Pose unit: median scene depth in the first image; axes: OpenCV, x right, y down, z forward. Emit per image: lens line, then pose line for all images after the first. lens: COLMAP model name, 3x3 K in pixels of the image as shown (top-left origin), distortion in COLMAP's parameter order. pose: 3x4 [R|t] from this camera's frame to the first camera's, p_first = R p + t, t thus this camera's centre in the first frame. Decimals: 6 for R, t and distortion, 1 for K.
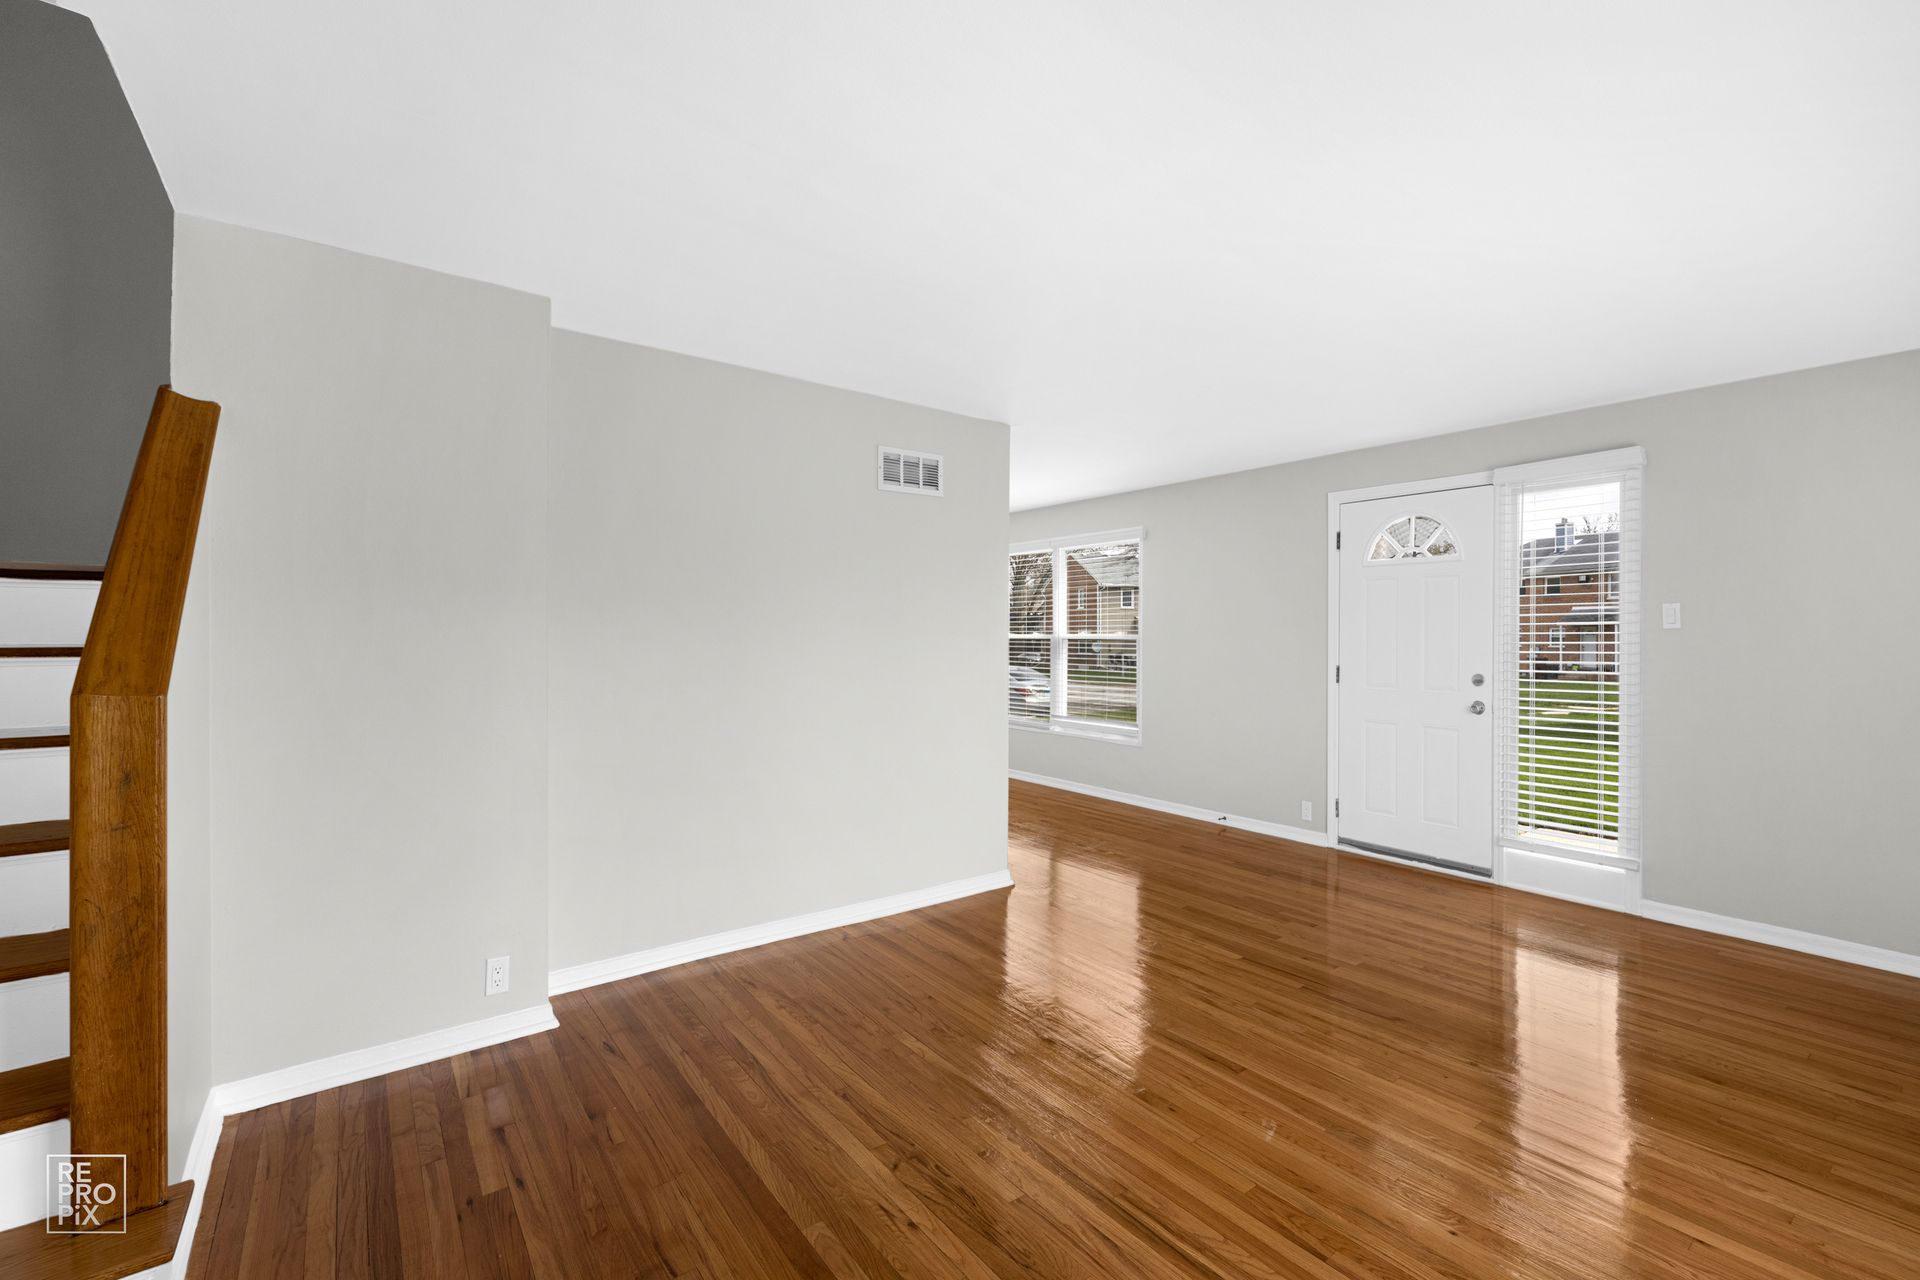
lens RADIAL K [[933.1, 0, 960.0], [0, 933.1, 640.0], [0, 0, 1]] dist [-0.003626, -0.000259]
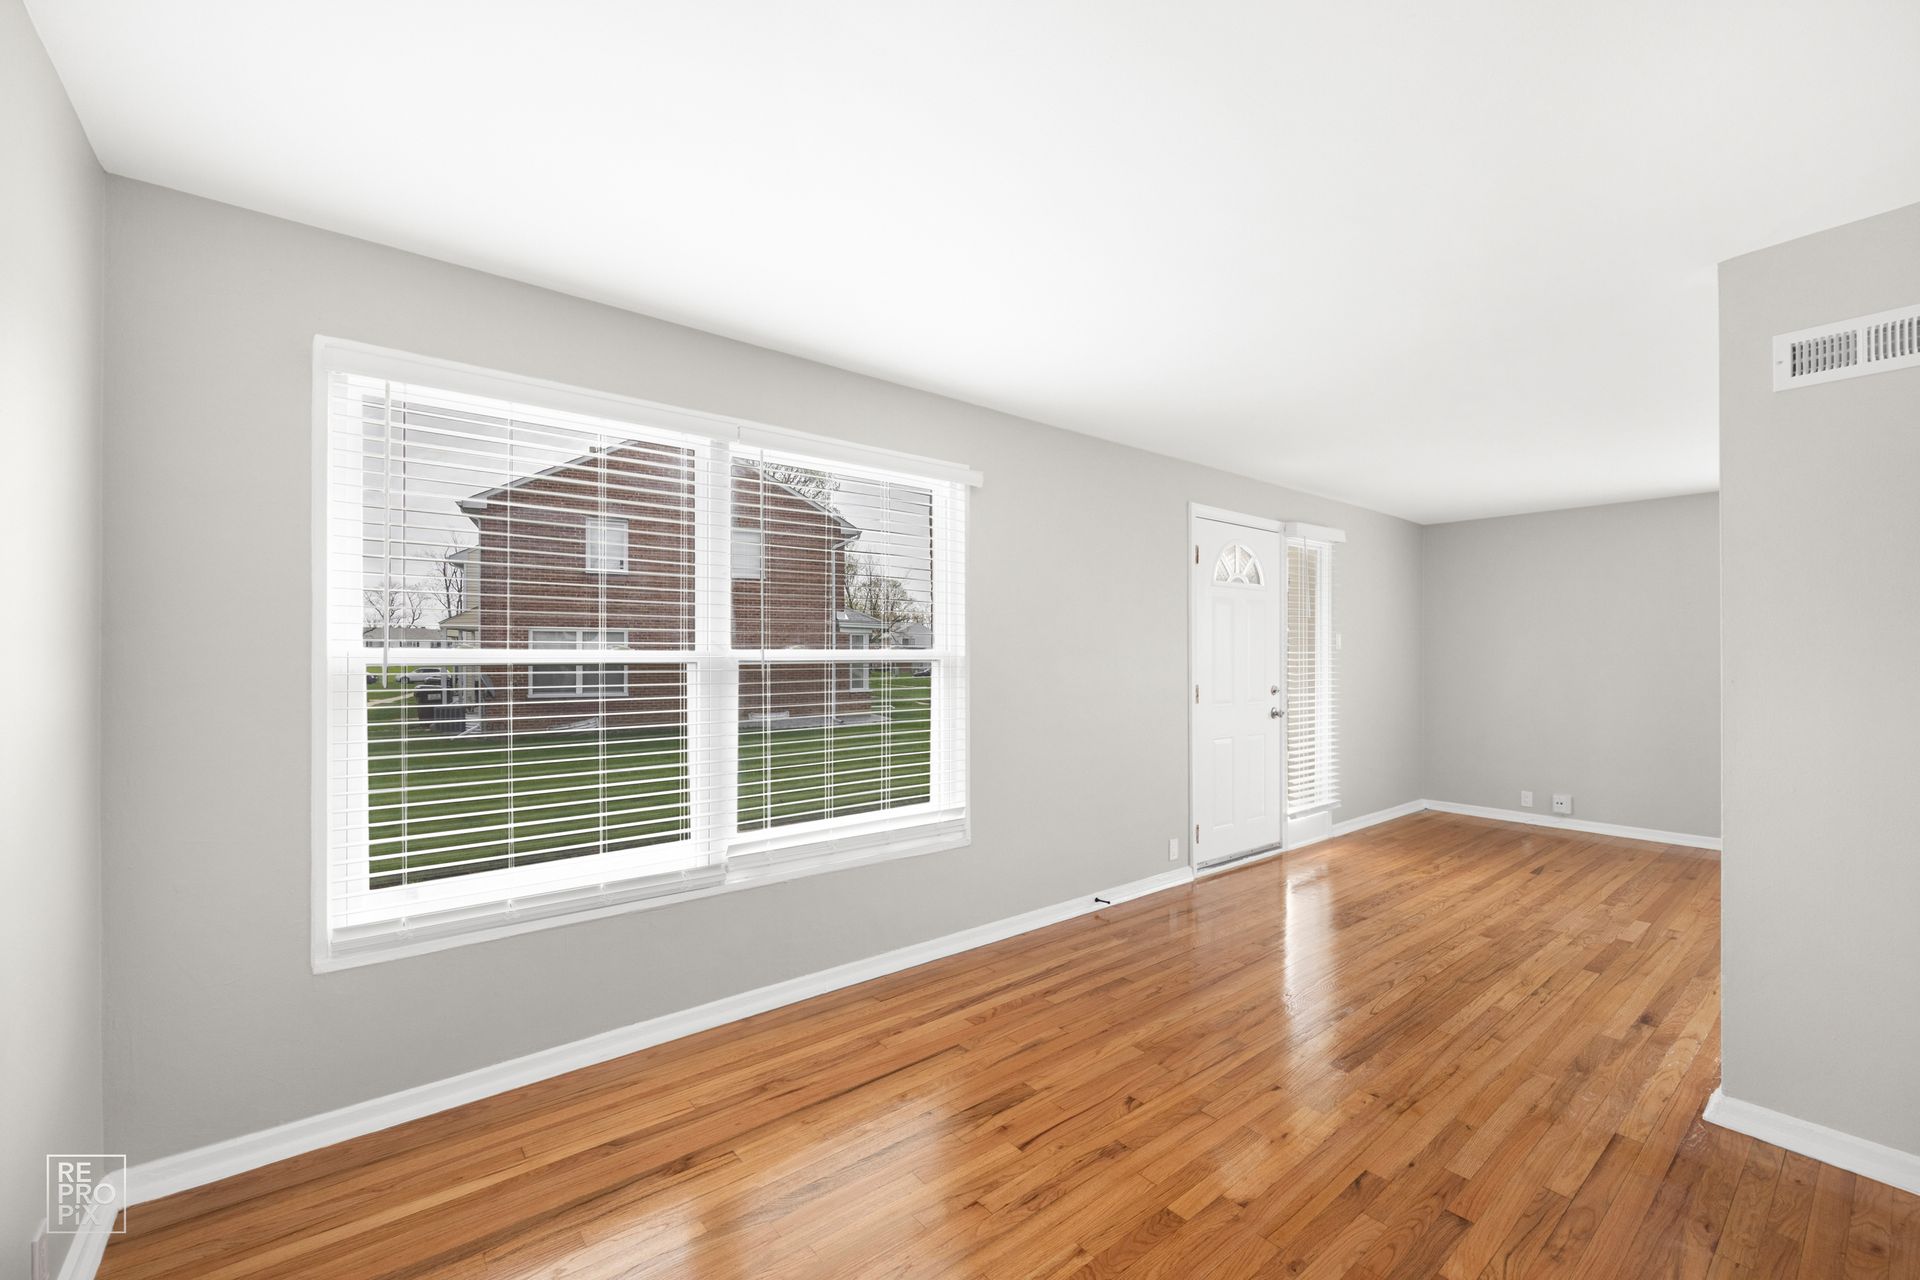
lens RADIAL K [[722.7, 0, 845.8], [0, 722.7, 654.6], [0, 0, 1]] dist [-0.000057, 0.000042]
pose [[-0.037746, -0.000904, 0.999287, -0.350970], [0.004129, 0.999991, 0.001061, -0.007000], [-0.999279, 0.004166, -0.037742, 1.515754]]
